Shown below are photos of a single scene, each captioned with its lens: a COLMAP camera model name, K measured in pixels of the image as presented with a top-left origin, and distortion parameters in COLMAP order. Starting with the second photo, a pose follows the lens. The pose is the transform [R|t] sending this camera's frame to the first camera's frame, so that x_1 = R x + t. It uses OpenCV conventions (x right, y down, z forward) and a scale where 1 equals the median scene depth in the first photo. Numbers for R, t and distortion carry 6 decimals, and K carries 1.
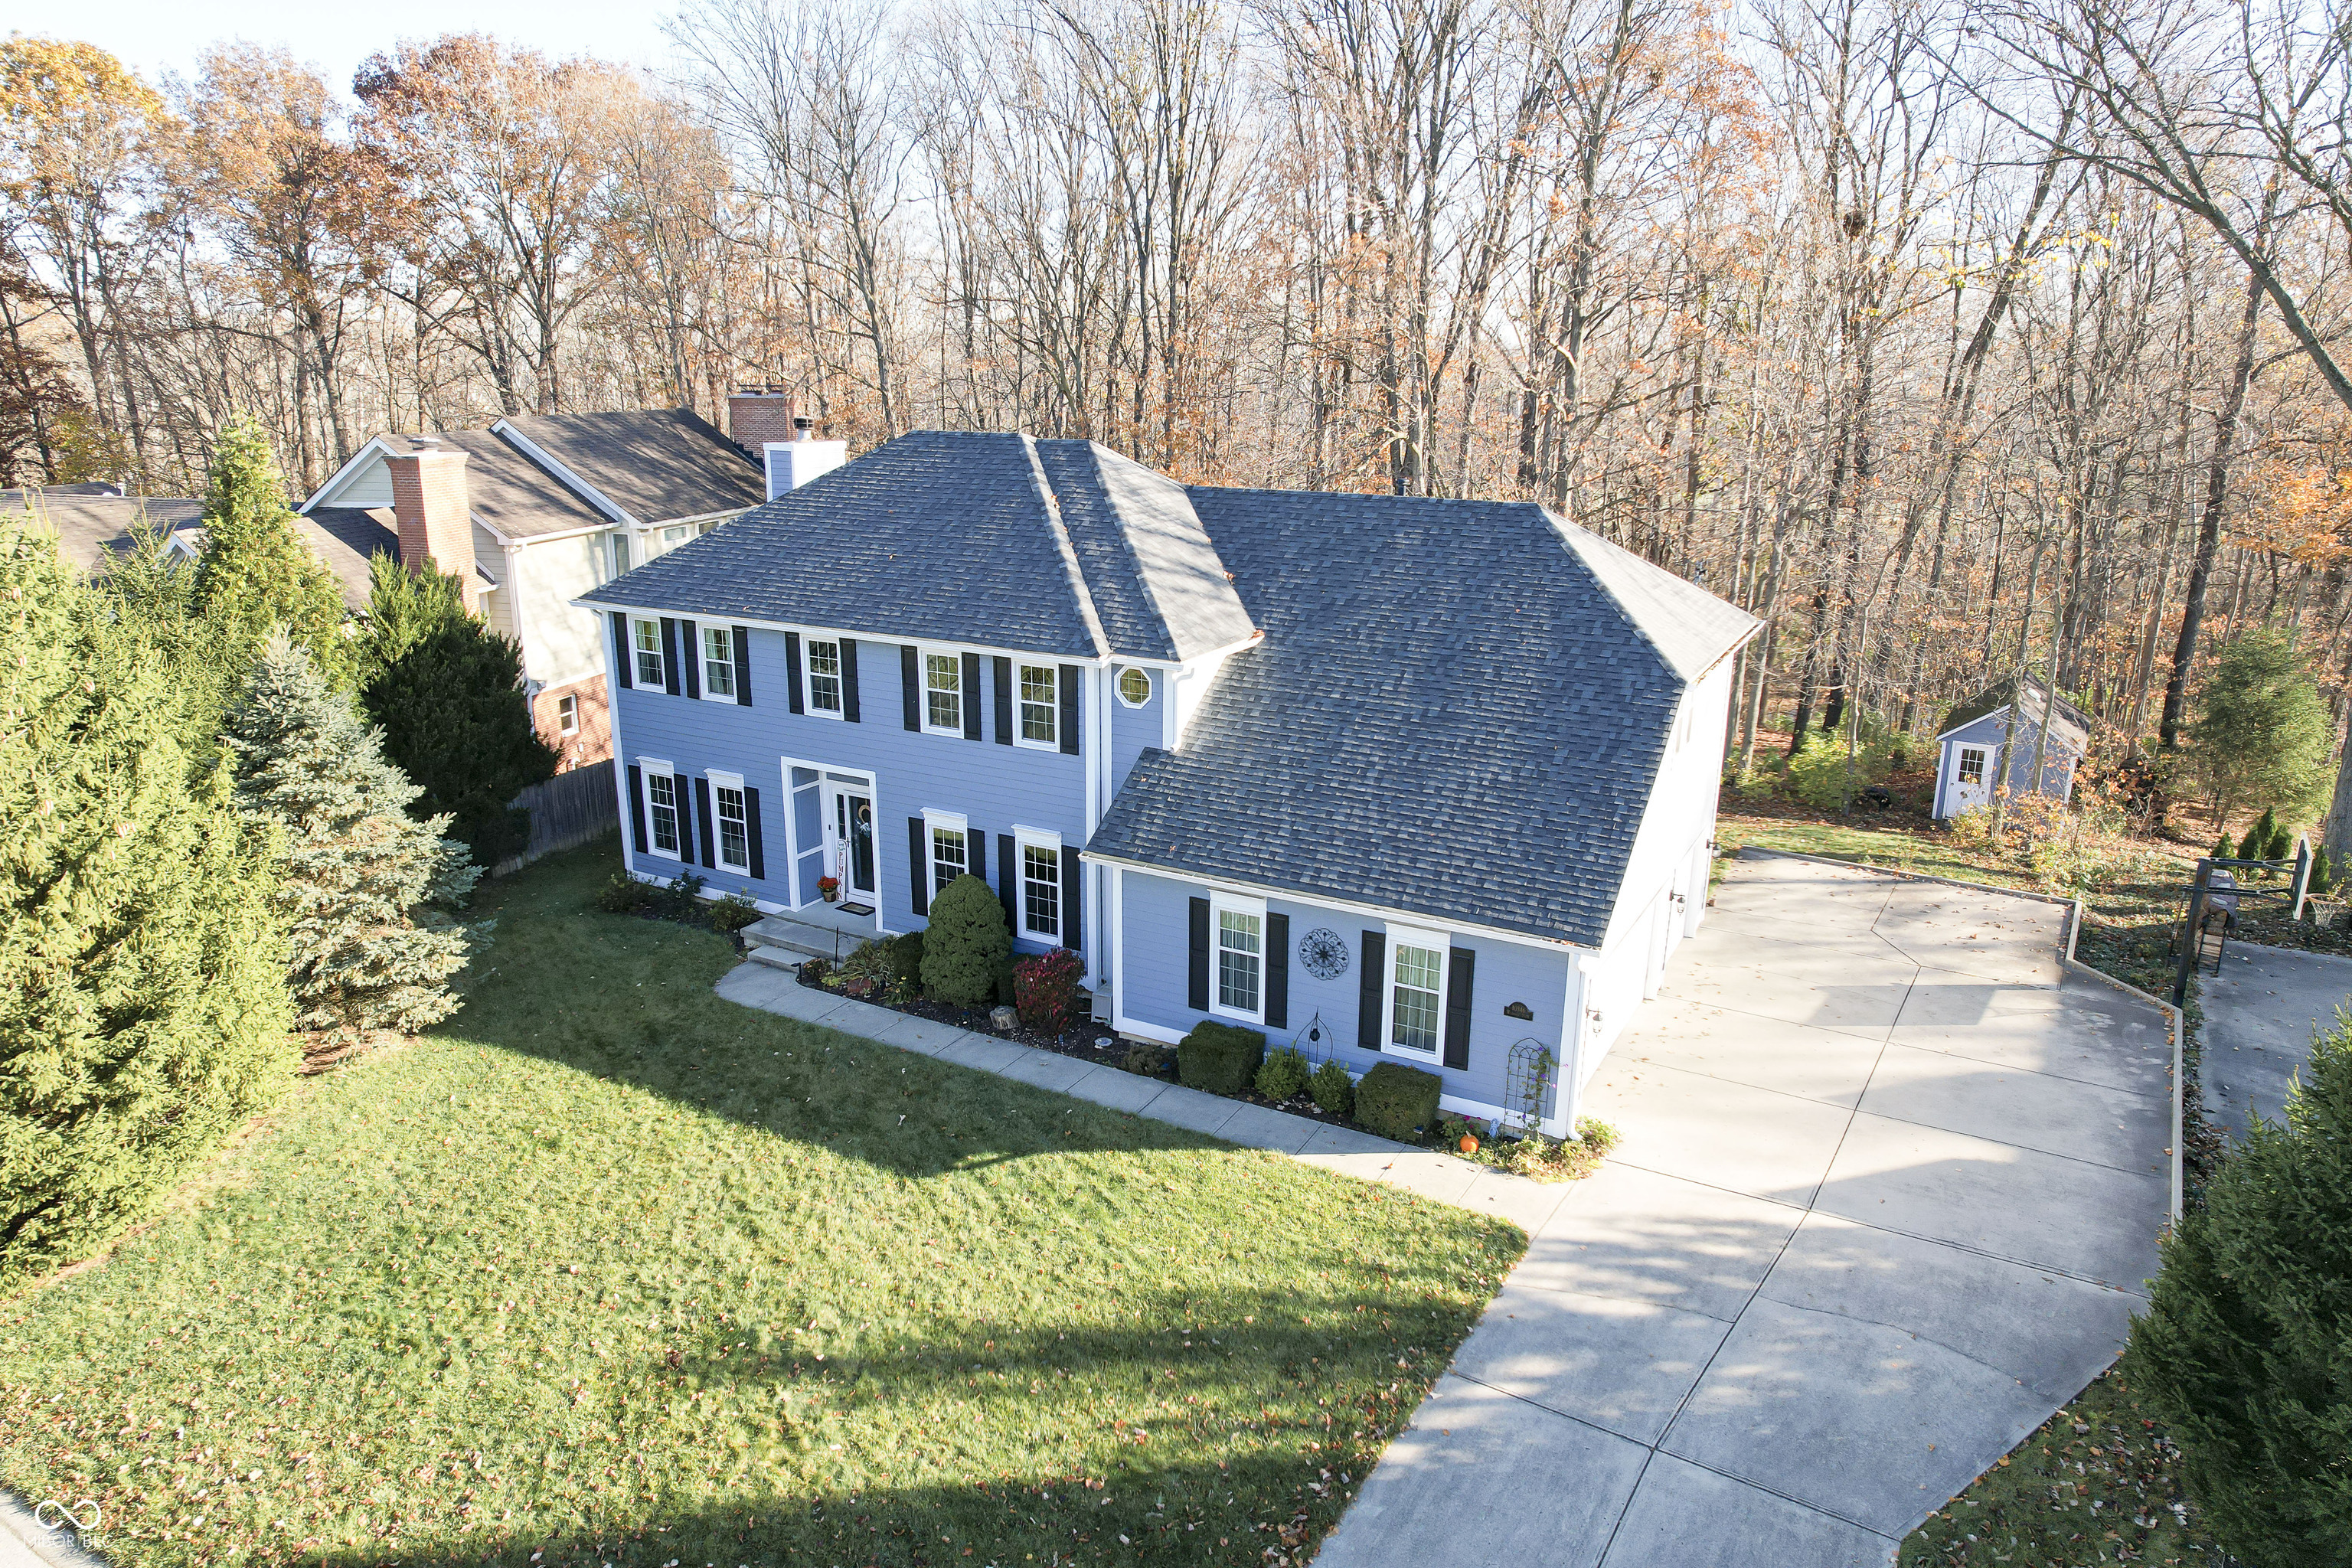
lens RADIAL K [[1506.2, 0, 1171.6], [0, 1506.2, 812.1], [0, 0, 1]] dist [-0.080468, 0.062948]
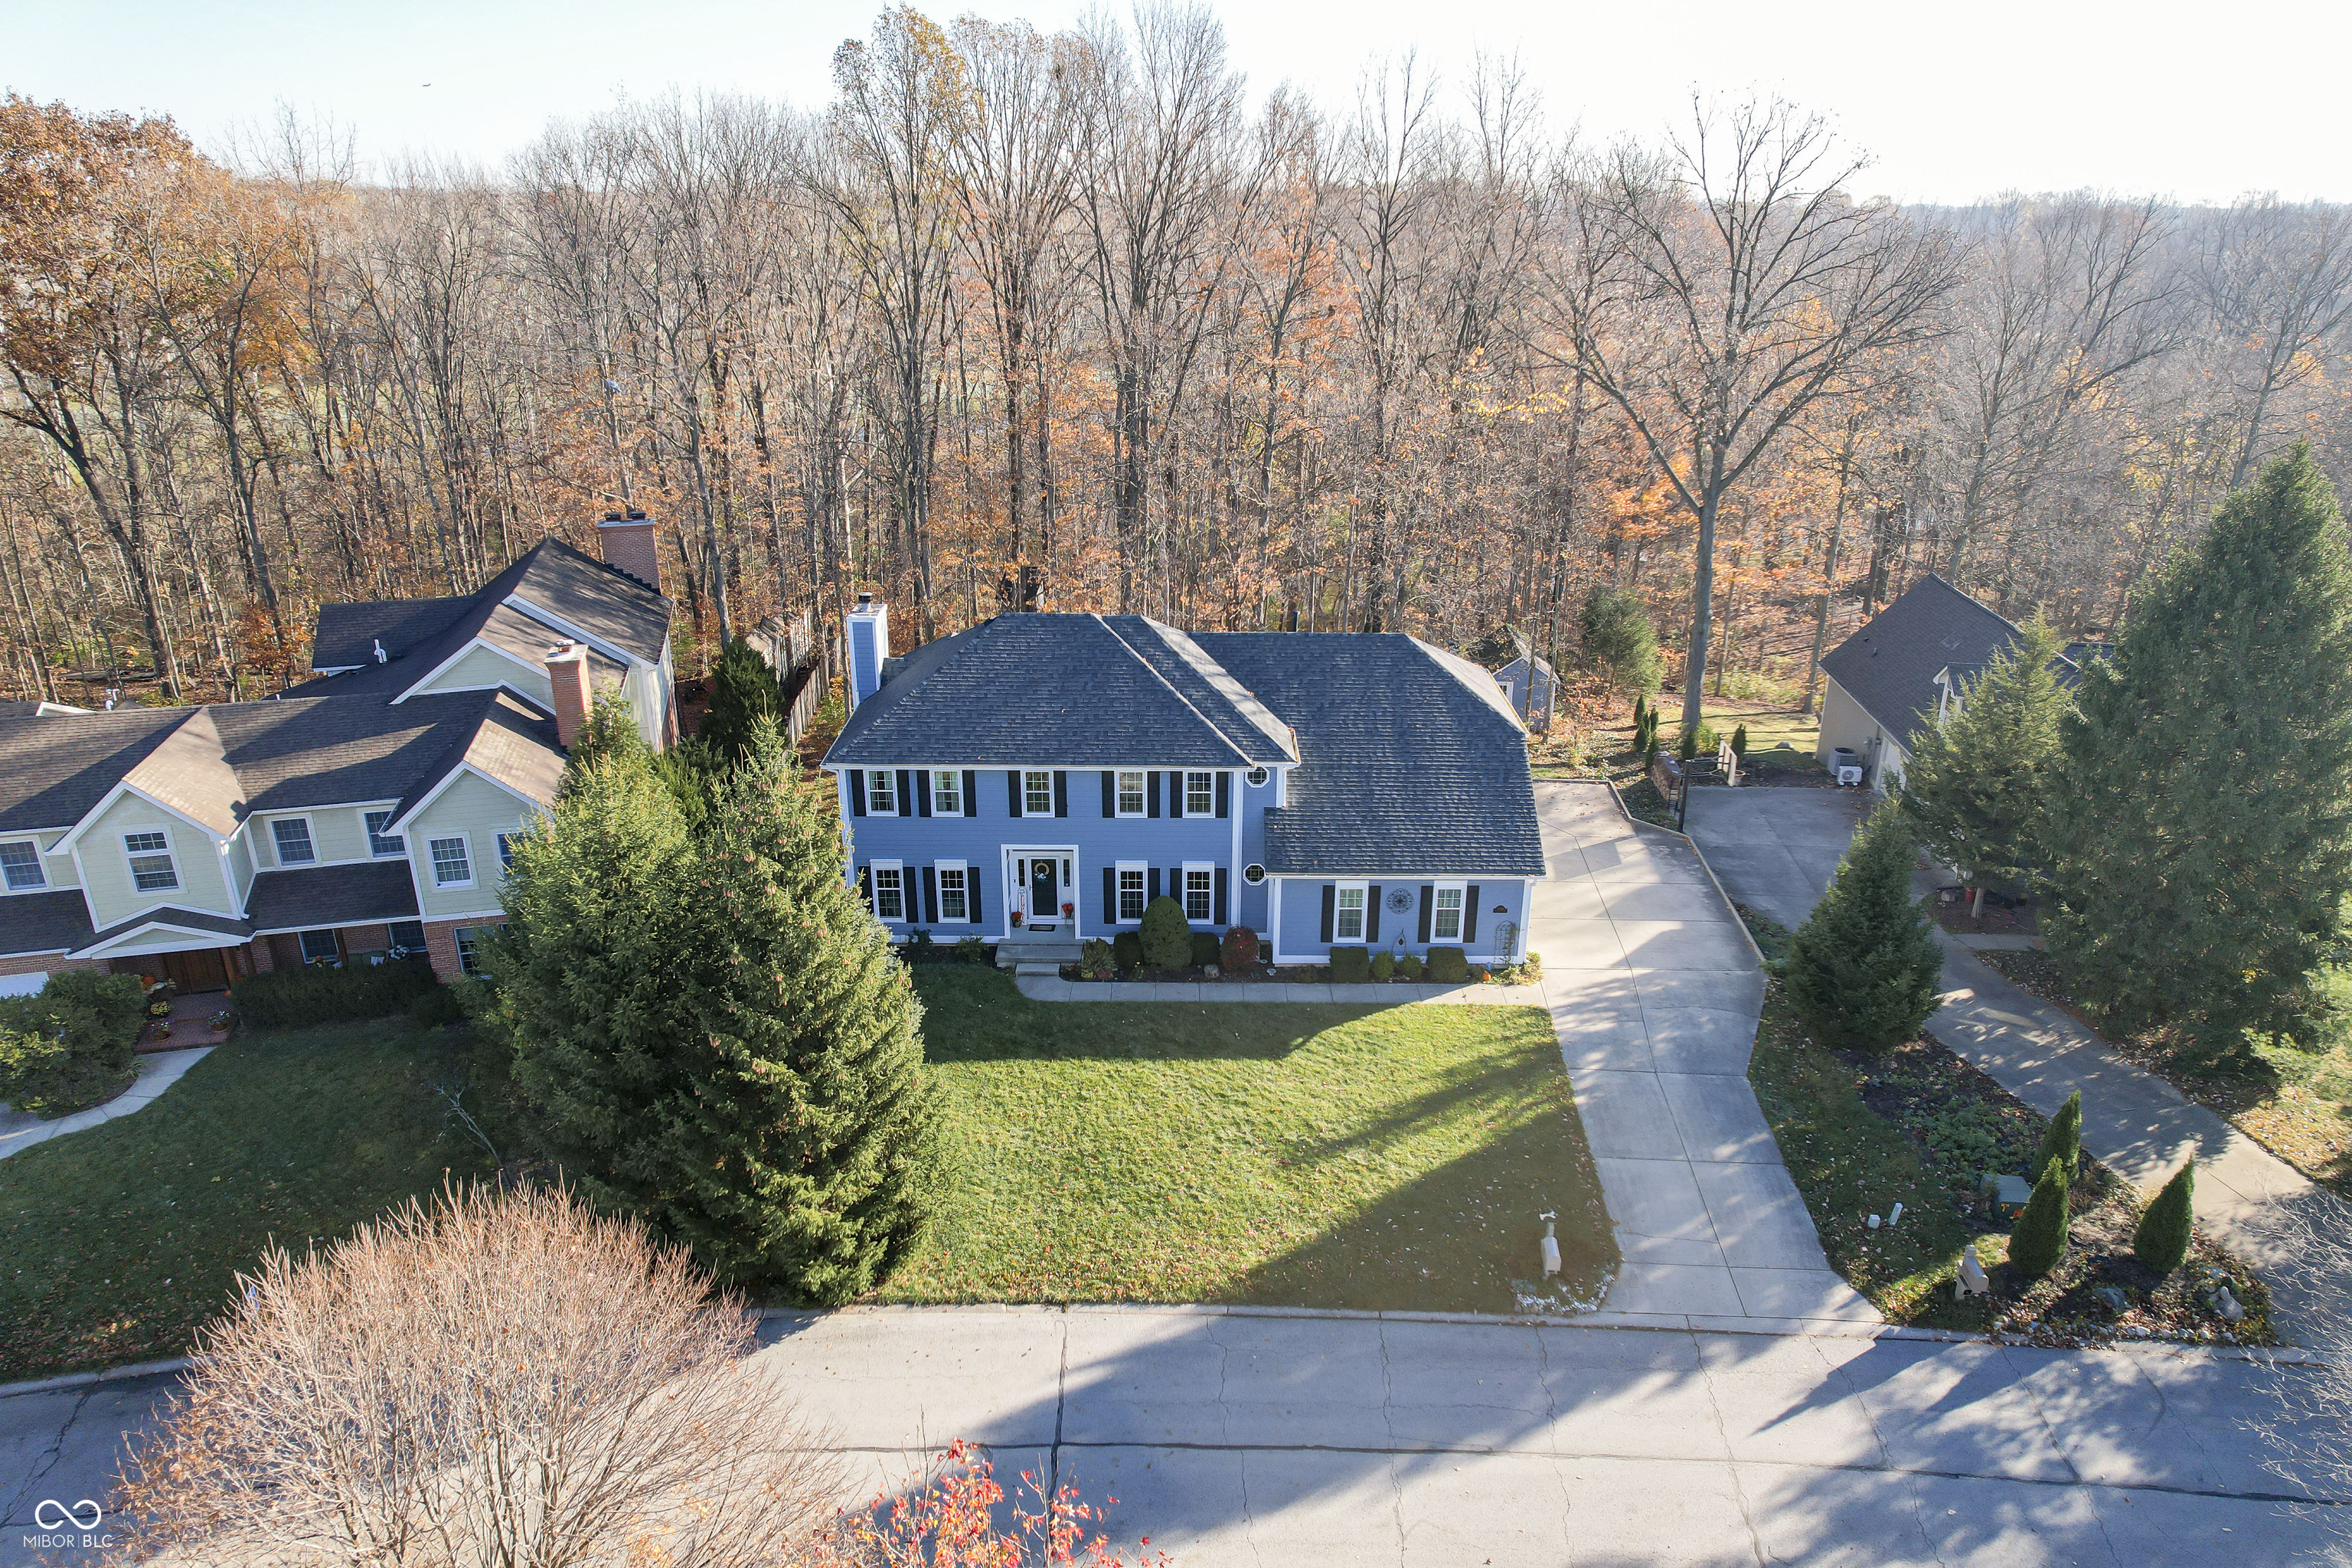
lens RADIAL K [[1506.2, 0, 1171.6], [0, 1506.2, 812.1], [0, 0, 1]] dist [-0.080468, 0.062948]
pose [[0.873589, -0.184768, 0.450226, -0.935350], [0.139366, 0.981360, 0.132323, -0.294086], [-0.466283, -0.052849, 0.883055, -0.543806]]
